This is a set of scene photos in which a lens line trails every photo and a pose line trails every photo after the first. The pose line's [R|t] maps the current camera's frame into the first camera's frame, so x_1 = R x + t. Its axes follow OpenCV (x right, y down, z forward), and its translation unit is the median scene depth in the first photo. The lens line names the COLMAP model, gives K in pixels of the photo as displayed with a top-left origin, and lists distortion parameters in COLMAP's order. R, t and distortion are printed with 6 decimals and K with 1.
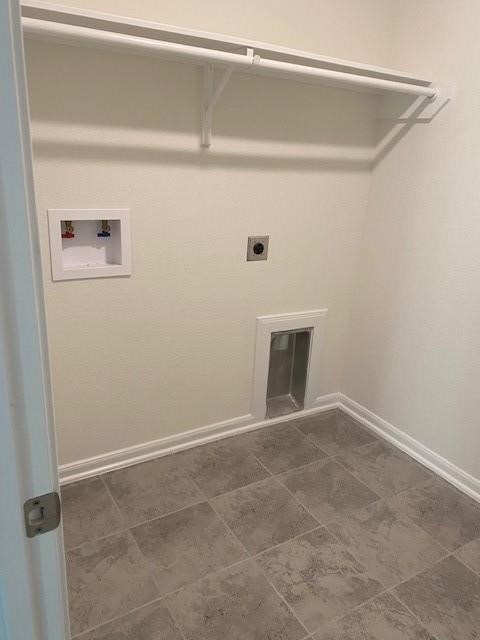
lens RADIAL K [[490.5, 0, 245.3], [0, 490.5, 321.9], [0, 0, 1]] dist [0.053927, -0.044747]
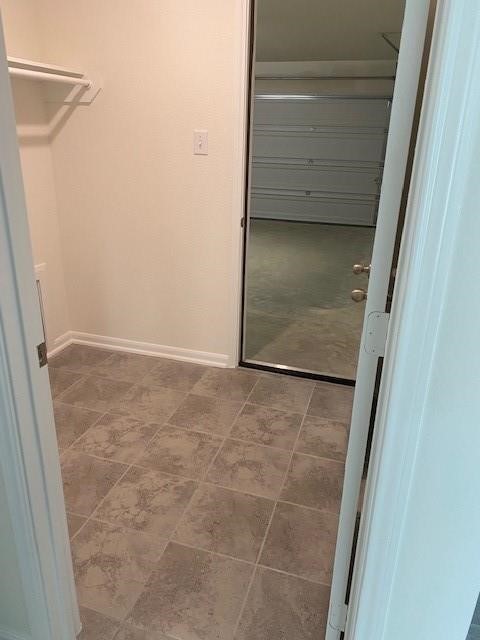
lens RADIAL K [[490.5, 0, 238.0], [0, 490.5, 317.5], [0, 0, 1]] dist [0.053927, -0.044747]
pose [[0.746655, -0.273229, 0.606508, -0.361640], [0.246391, 0.960497, 0.129375, 0.090281], [-0.617898, 0.052839, 0.784481, -0.325311]]
